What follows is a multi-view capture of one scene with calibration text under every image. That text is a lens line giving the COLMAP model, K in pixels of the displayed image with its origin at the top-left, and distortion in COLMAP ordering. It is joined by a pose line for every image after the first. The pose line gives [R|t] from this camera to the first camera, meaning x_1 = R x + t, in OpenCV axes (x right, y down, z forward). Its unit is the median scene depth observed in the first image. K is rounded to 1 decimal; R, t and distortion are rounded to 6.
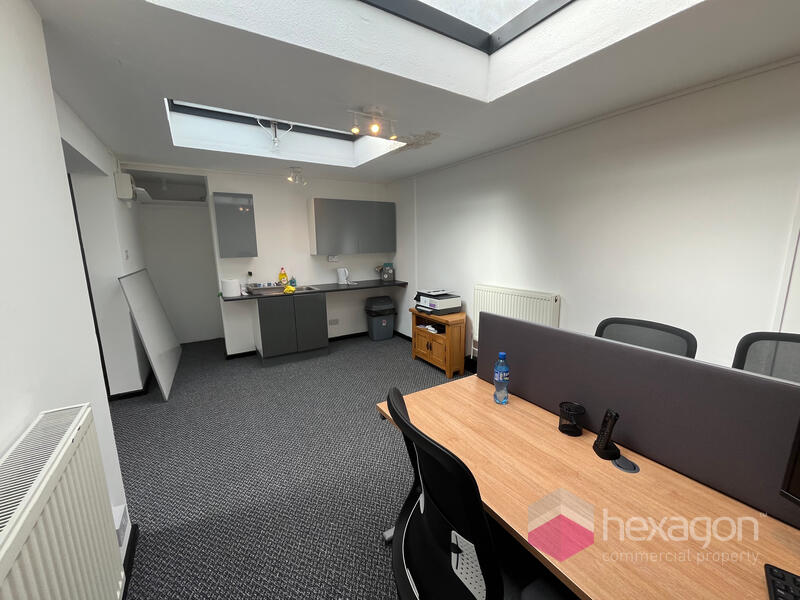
lens RADIAL K [[324.0, 0, 401.5], [0, 324.0, 304.2], [0, 0, 1]] dist [-0.005845, 0.000515]
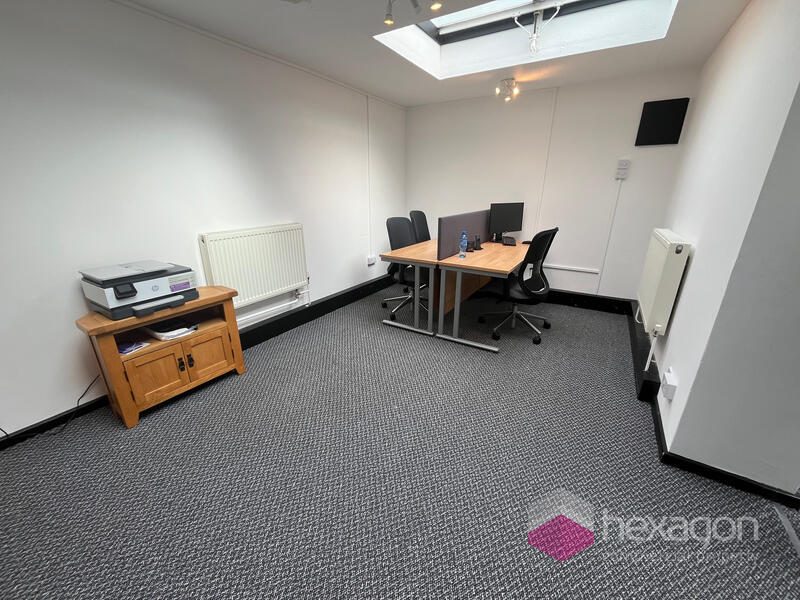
lens RADIAL K [[324.0, 0, 402.4], [0, 324.0, 299.1], [0, 0, 1]] dist [-0.005845, 0.000515]
pose [[-0.448906, -0.292882, 0.844218, -0.511723], [0.155510, 0.904737, 0.396569, -0.128240], [-0.879943, 0.309306, -0.360596, 0.840240]]
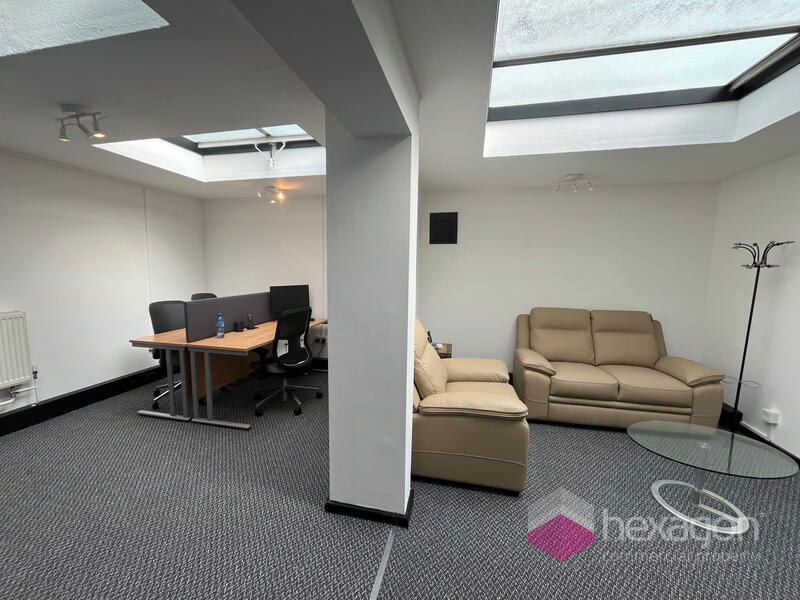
lens RADIAL K [[324.0, 0, 400.3], [0, 324.0, 299.2], [0, 0, 1]] dist [-0.005845, 0.000515]
pose [[-0.718953, -0.077705, 0.690701, -0.733585], [0.111882, 0.967834, 0.225342, -0.115359], [-0.685994, 0.239288, -0.687134, 0.651705]]
